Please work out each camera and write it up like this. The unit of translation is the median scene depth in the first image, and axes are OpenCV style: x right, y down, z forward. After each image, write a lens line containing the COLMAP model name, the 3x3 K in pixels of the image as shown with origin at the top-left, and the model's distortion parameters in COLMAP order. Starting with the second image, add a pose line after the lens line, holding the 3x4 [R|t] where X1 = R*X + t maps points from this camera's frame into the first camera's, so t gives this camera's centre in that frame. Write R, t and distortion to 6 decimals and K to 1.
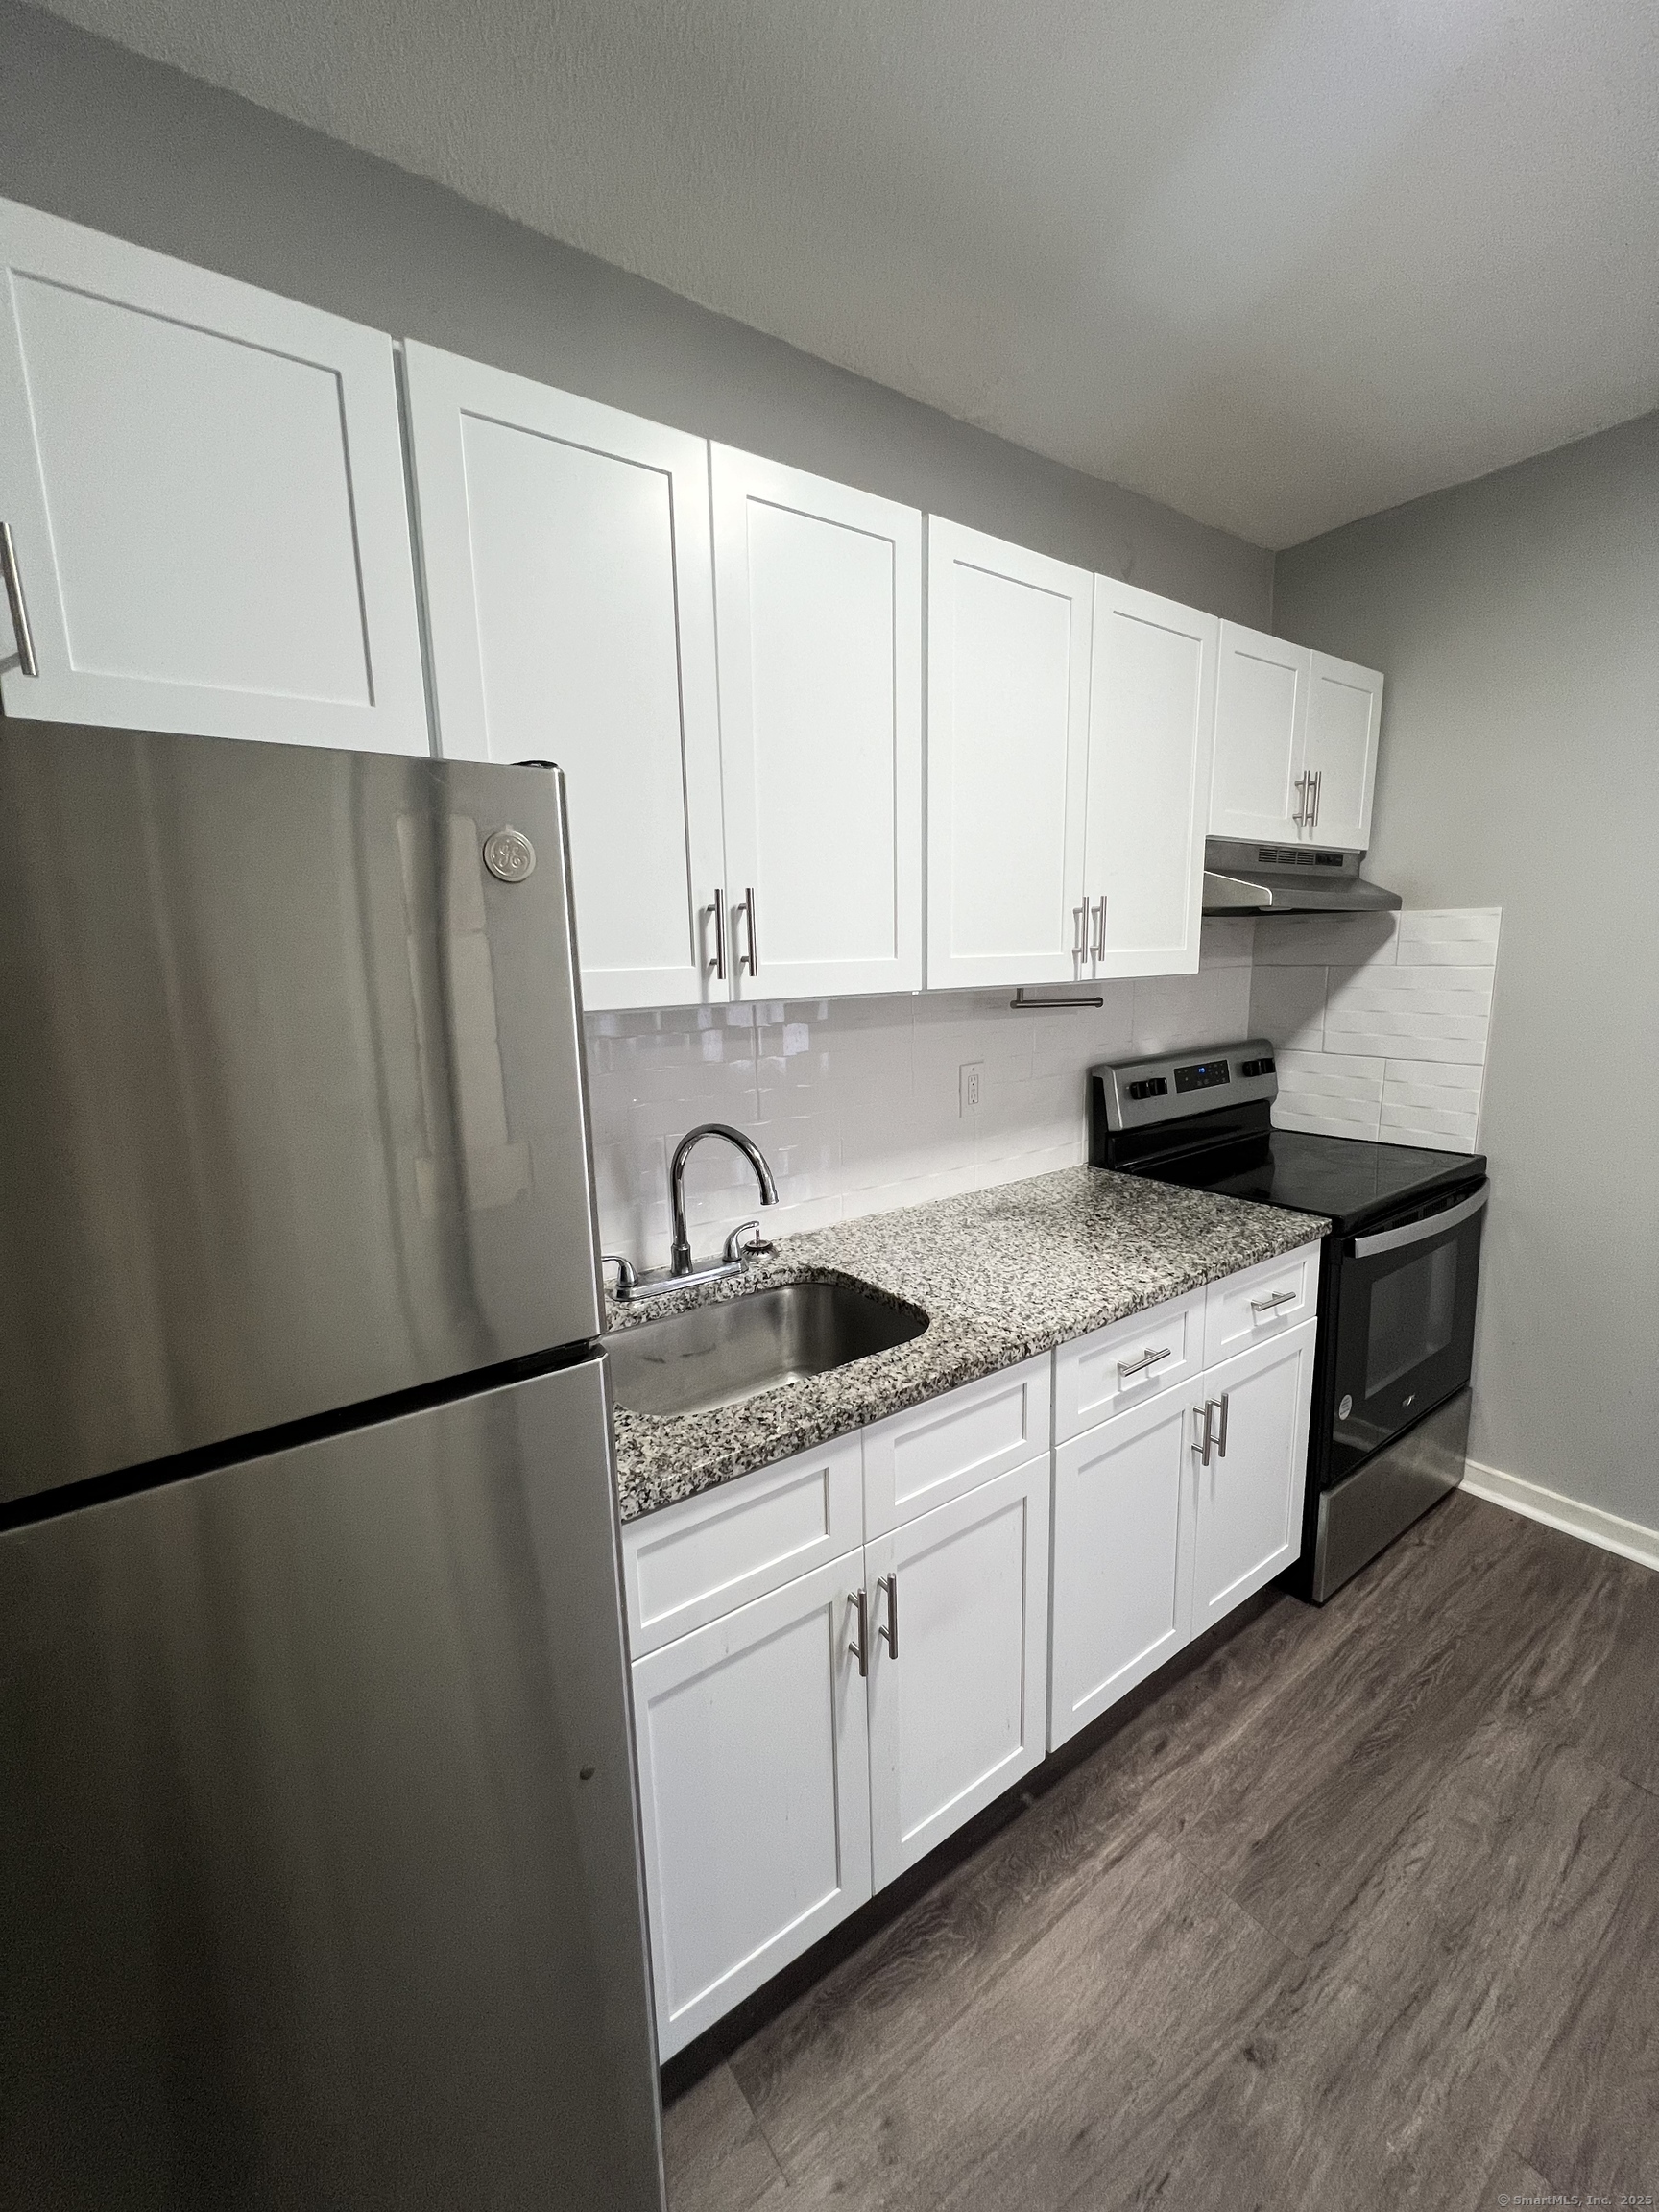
lens RADIAL K [[882.1, 0, 824.4], [0, 882.1, 1106.0], [0, 0, 1]] dist [0.001080, -0.000683]
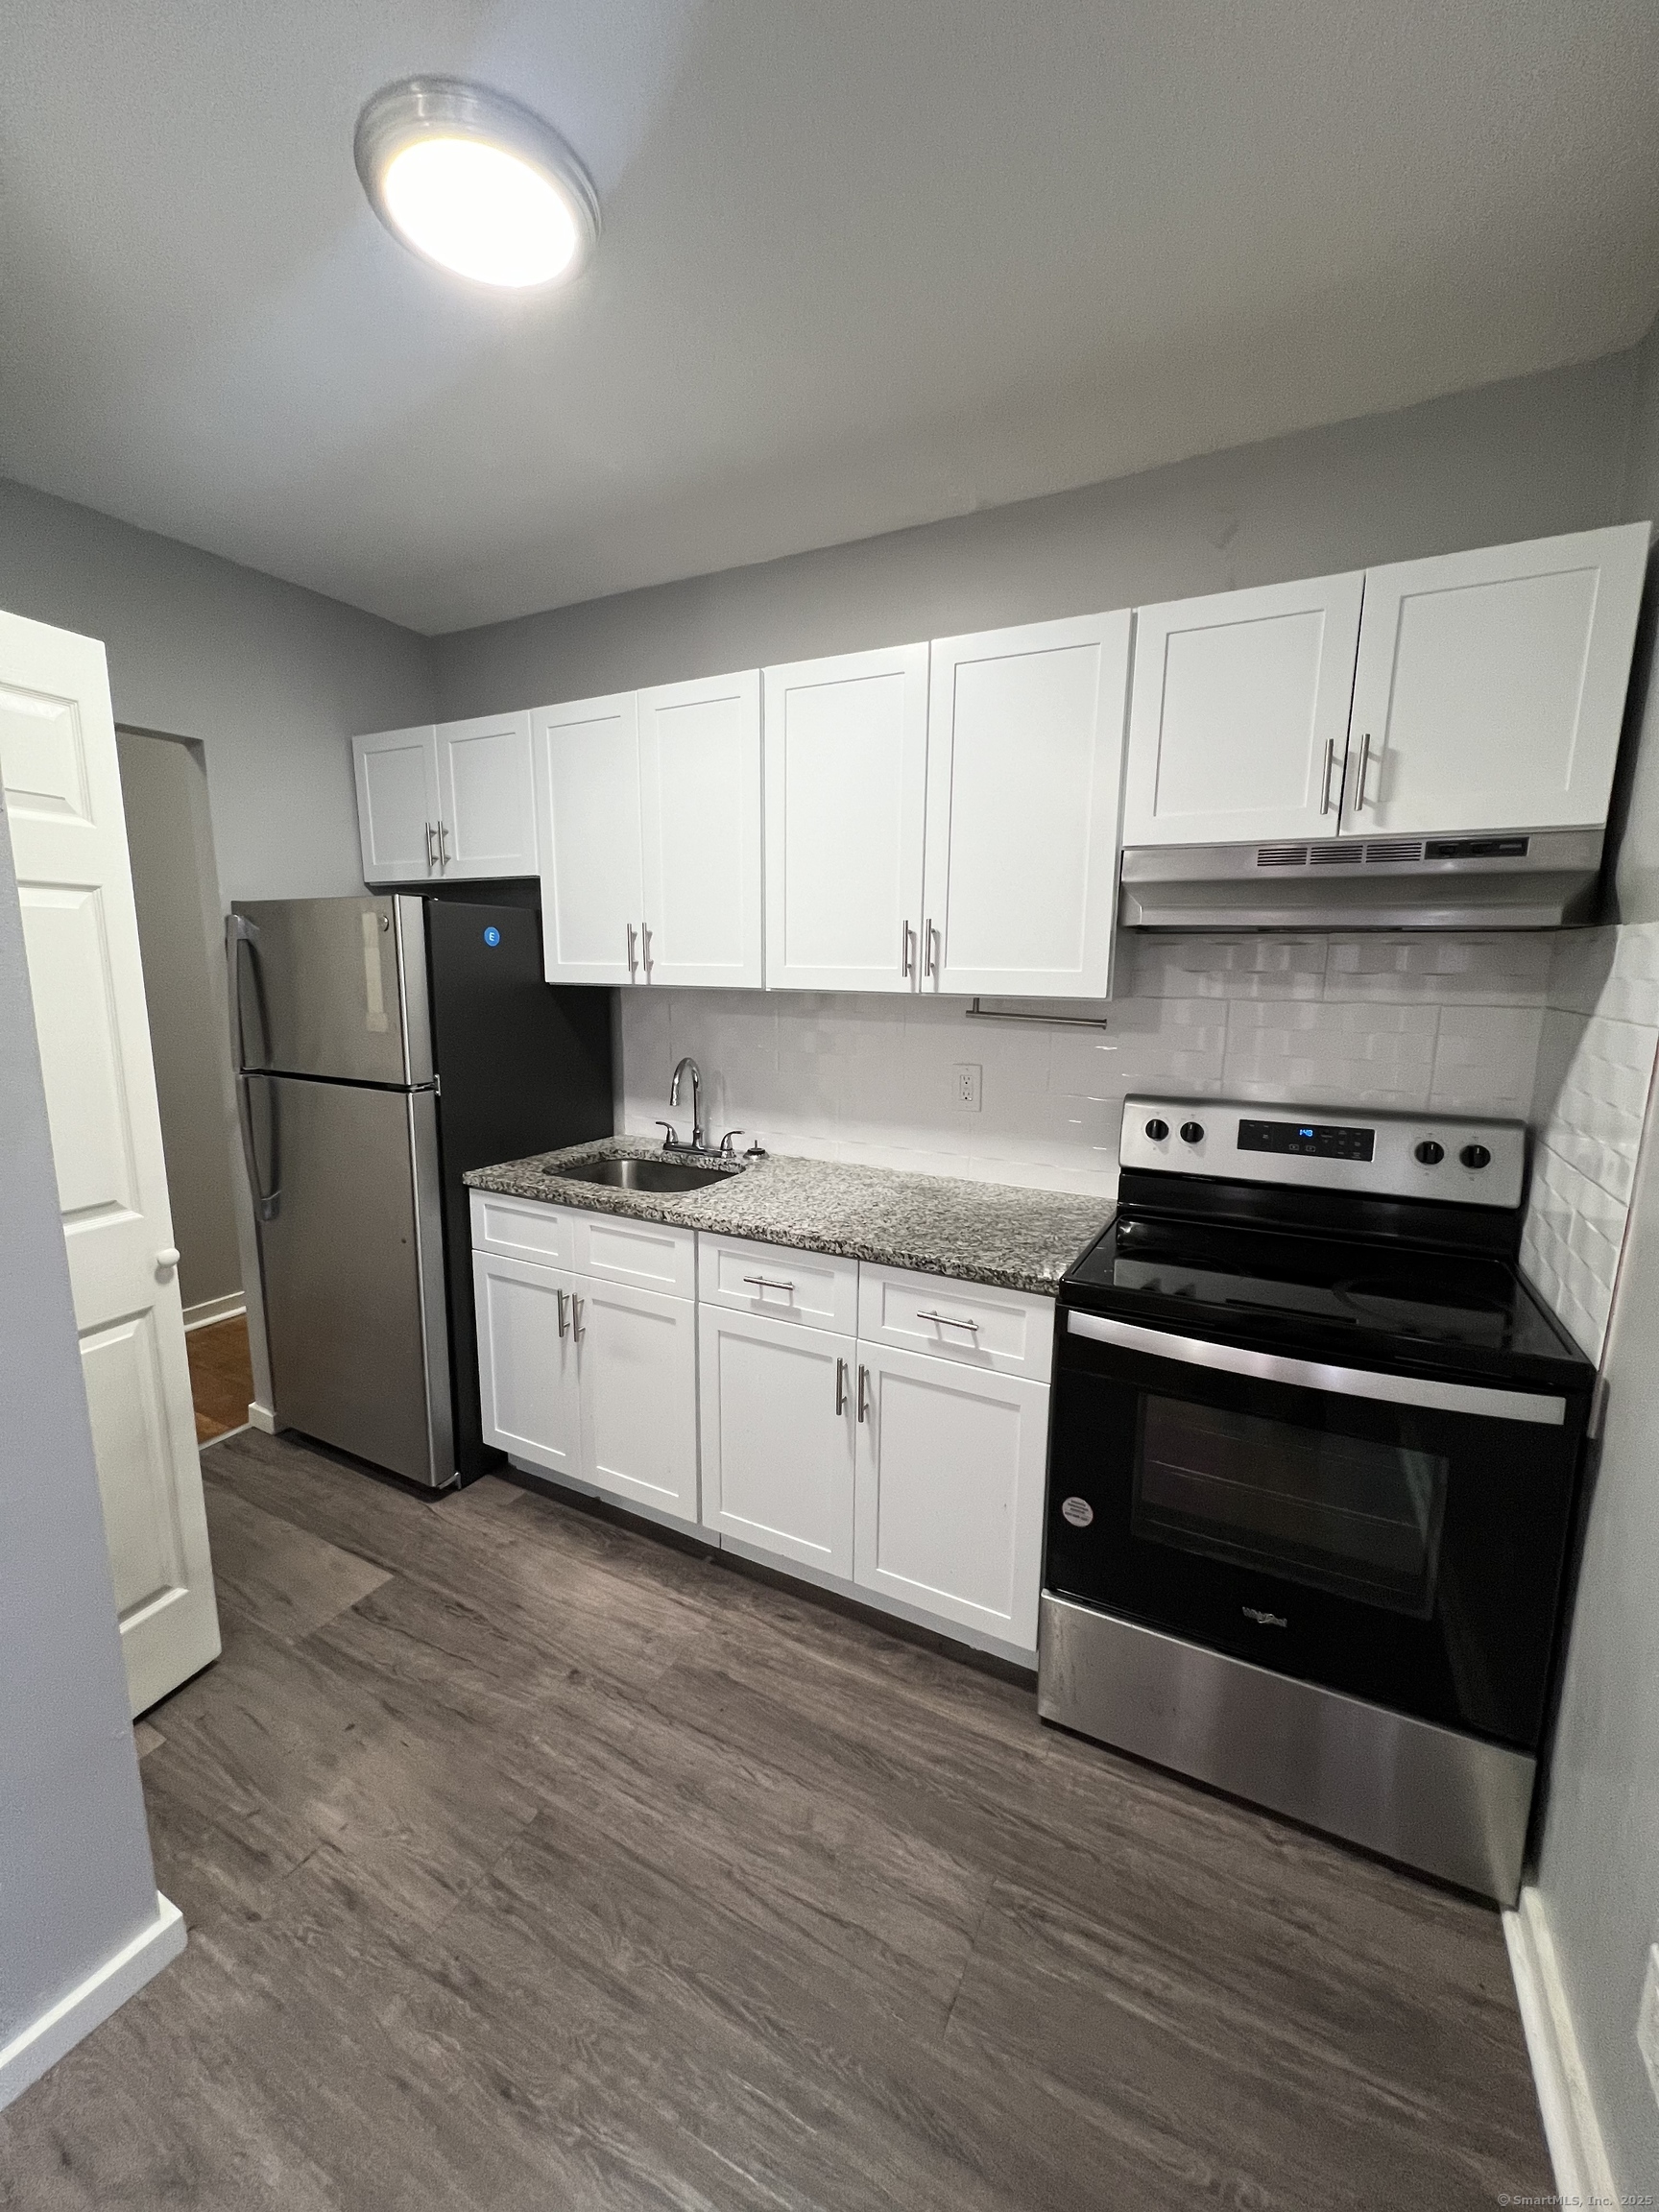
lens RADIAL K [[882.1, 0, 823.9], [0, 882.1, 1099.7], [0, 0, 1]] dist [0.001080, -0.000683]
pose [[0.443877, 0.172477, -0.879332, 1.470967], [-0.174603, 0.979140, 0.103916, -0.120401], [0.878912, 0.107408, 0.464733, 0.435710]]
